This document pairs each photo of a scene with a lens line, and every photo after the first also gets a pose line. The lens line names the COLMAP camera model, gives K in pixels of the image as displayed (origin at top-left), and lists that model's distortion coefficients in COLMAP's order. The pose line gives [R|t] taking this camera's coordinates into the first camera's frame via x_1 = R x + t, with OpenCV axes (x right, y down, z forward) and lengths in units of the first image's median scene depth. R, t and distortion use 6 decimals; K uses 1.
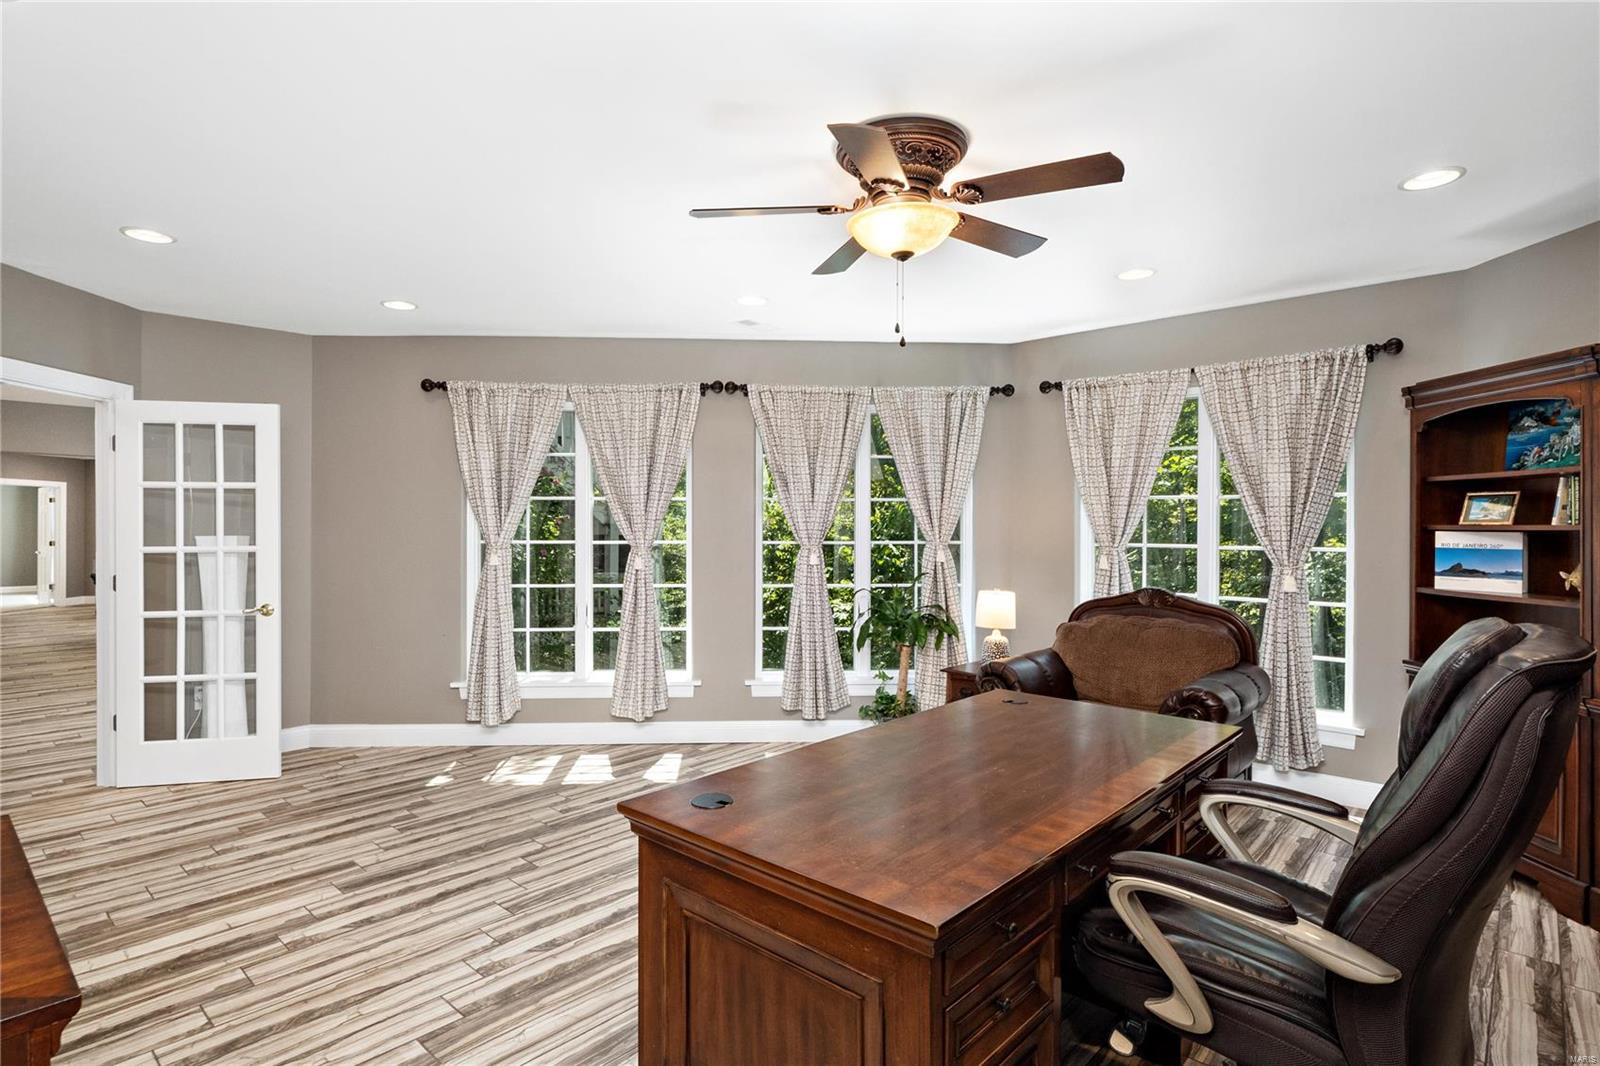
lens RADIAL K [[816.2, 0, 800.0], [0, 816.2, 533.0], [0, 0, 1]] dist [-0.002713, -0.000726]
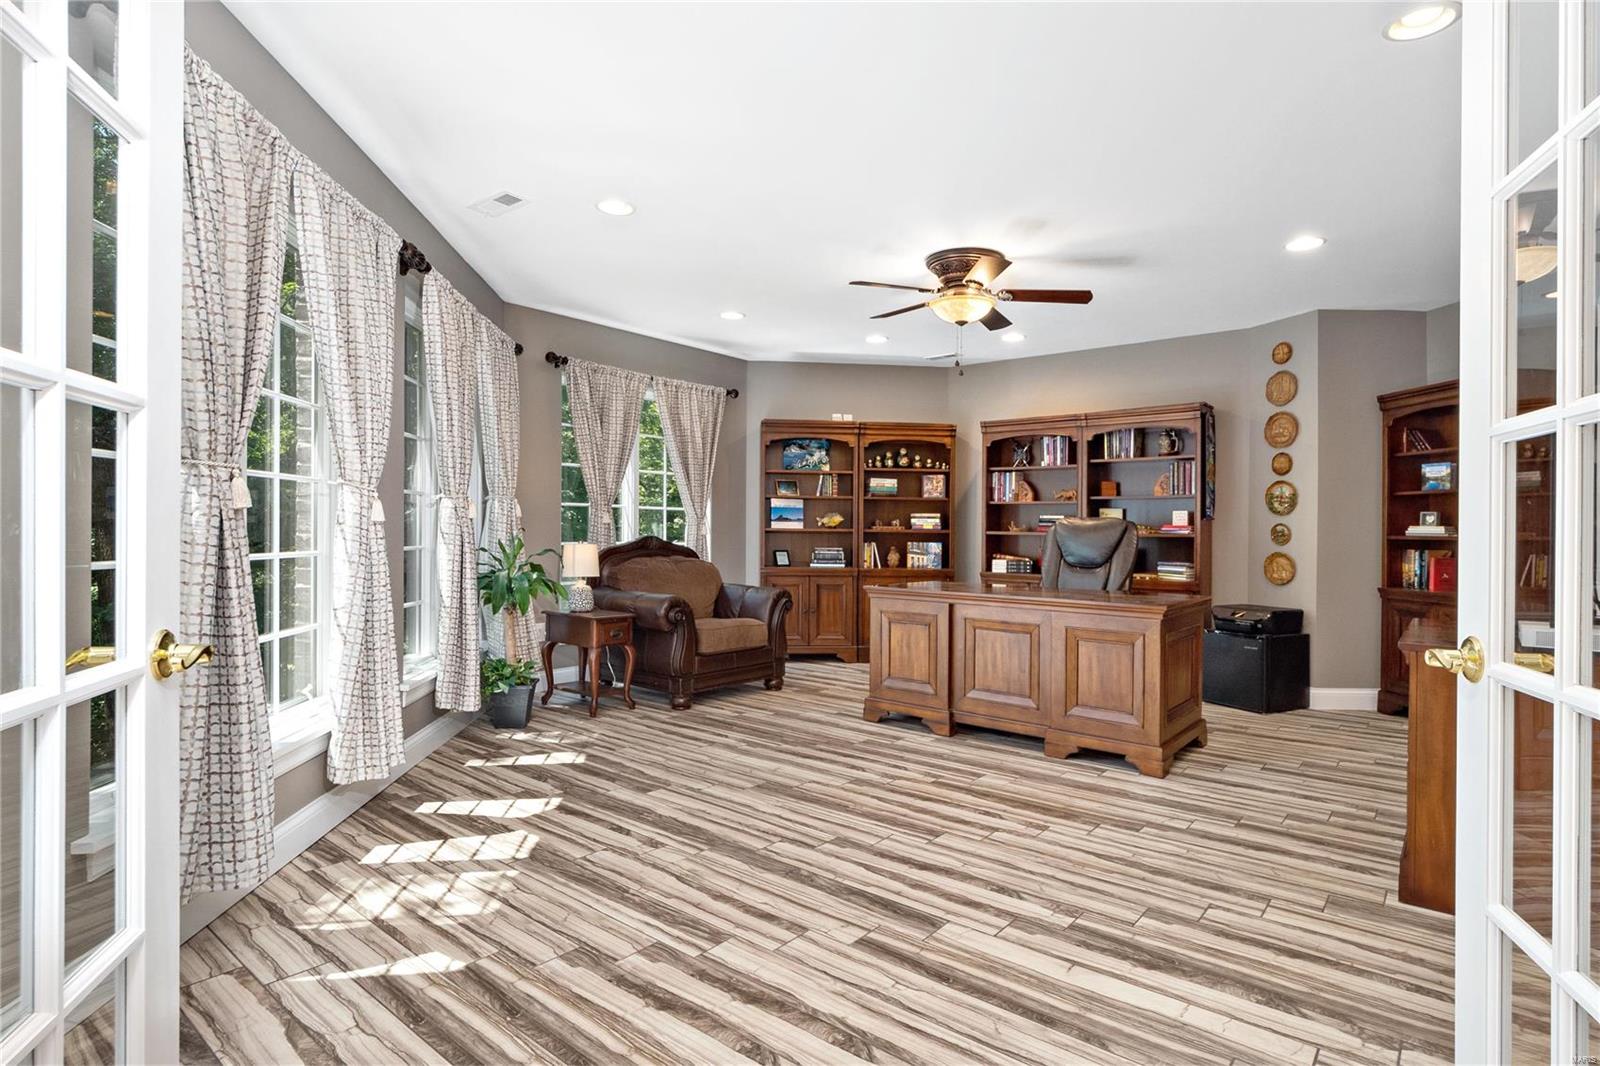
lens RADIAL K [[816.2, 0, 800.0], [0, 816.2, 533.0], [0, 0, 1]] dist [-0.002713, -0.000726]
pose [[-0.048146, -0.004830, 0.998829, -1.202701], [-0.005209, 0.999976, 0.004584, 0.073911], [-0.998827, -0.004982, -0.048170, 1.083322]]
